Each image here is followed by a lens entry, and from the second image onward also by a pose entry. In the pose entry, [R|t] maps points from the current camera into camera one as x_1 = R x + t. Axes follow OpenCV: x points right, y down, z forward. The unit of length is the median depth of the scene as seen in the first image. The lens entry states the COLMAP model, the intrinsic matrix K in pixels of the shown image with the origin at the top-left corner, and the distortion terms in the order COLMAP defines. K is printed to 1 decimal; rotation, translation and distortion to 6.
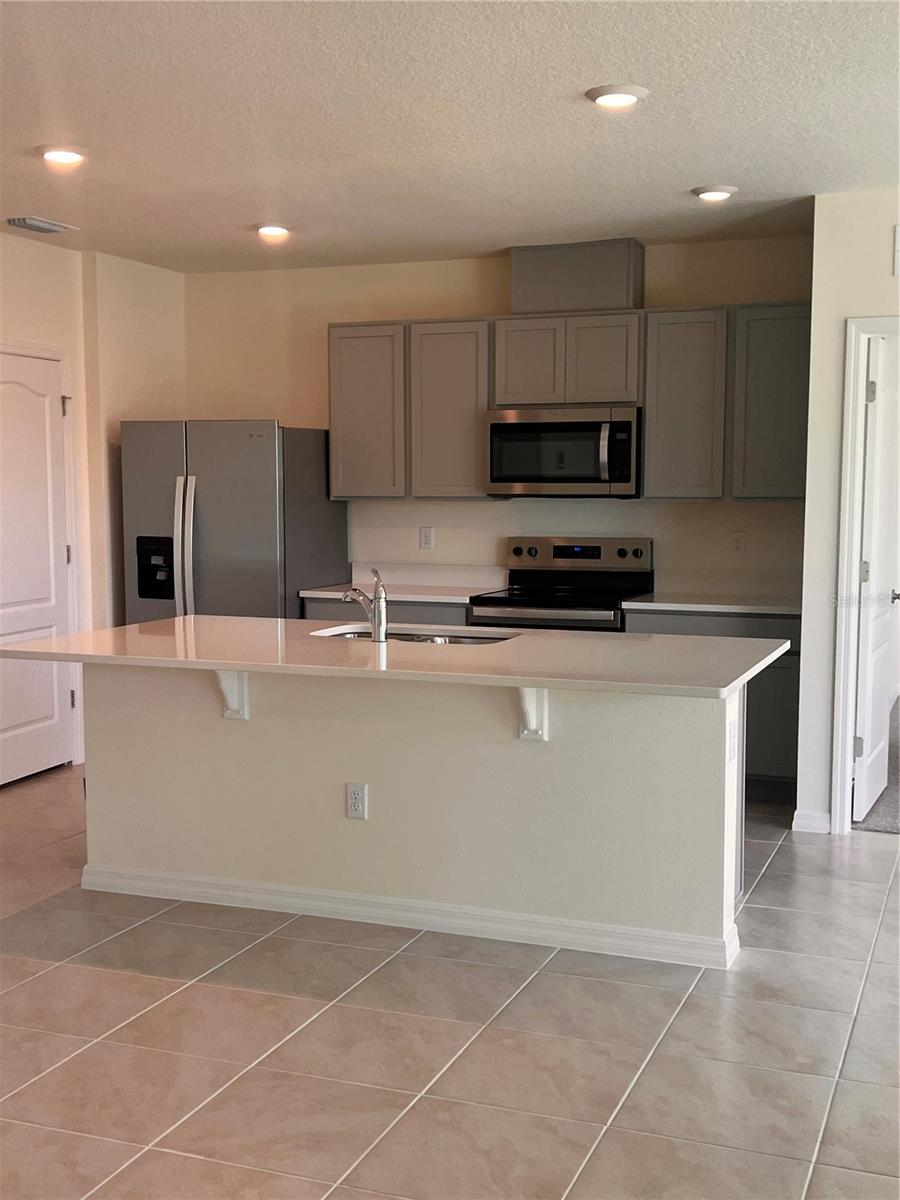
lens RADIAL K [[1431.3, 0, 455.9], [0, 1431.3, 604.8], [0, 0, 1]] dist [0.026960, 0.000000]
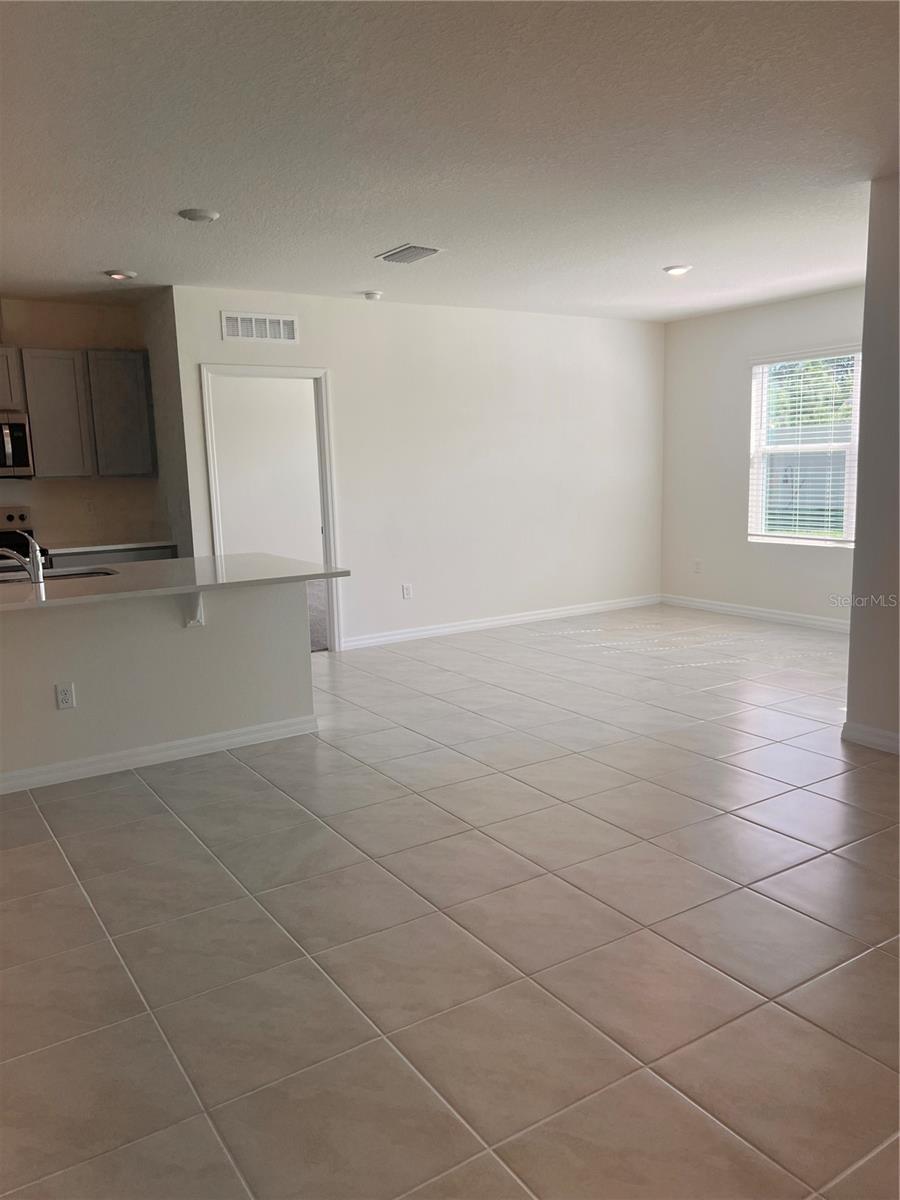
lens RADIAL K [[912.5, 0, 461.8], [0, 912.5, 598.7], [0, 0, 1]] dist [0.032952, -0.018916]
pose [[0.572324, -0.145889, 0.806946, -0.456243], [0.102063, 0.989068, 0.106427, -0.010290], [-0.813651, 0.021448, 0.580958, 0.134280]]
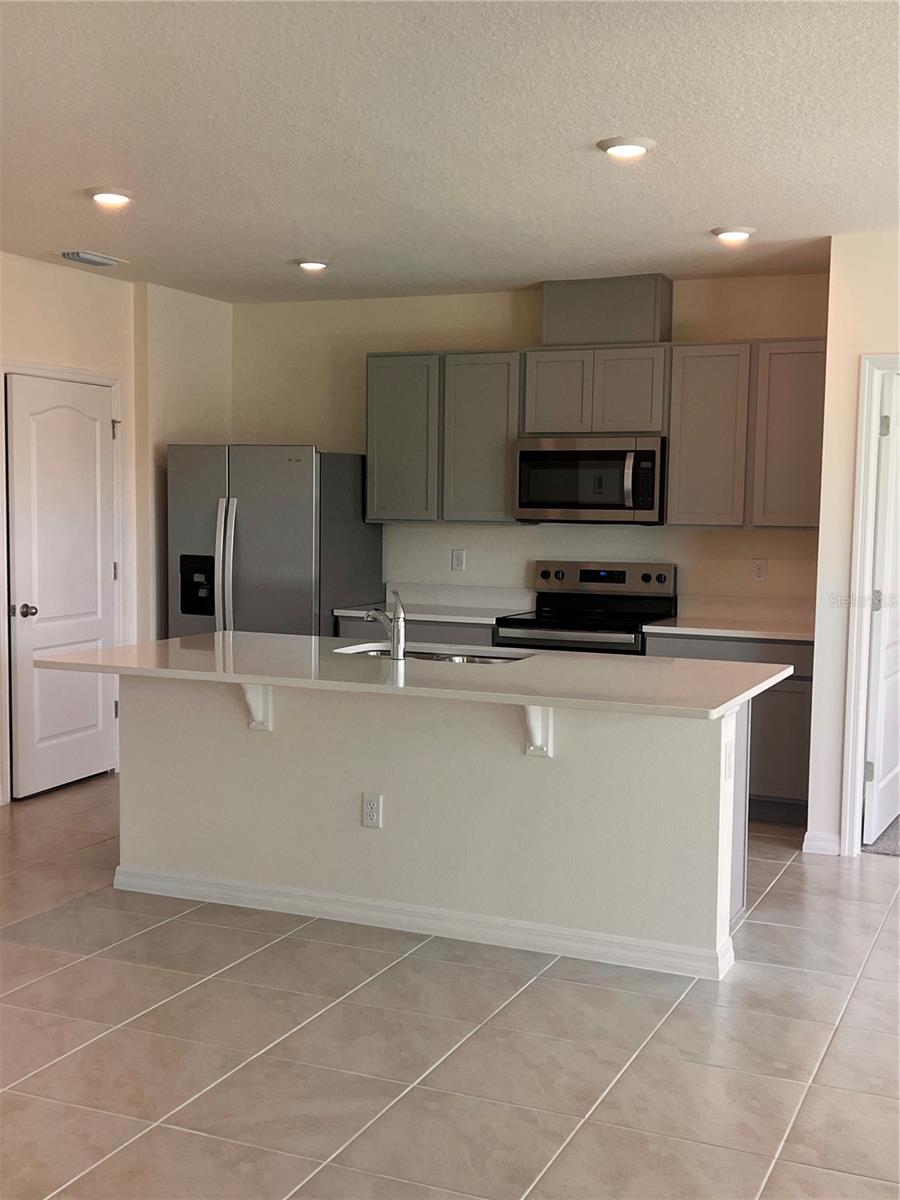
lens RADIAL K [[1431.3, 0, 449.2], [0, 1431.3, 602.0], [0, 0, 1]] dist [0.026960, 0.000000]
pose [[0.998822, 0.017086, -0.045419, 0.026556], [-0.017810, 0.999720, -0.015595, -0.000633], [0.045139, 0.016385, 0.998846, -0.040766]]
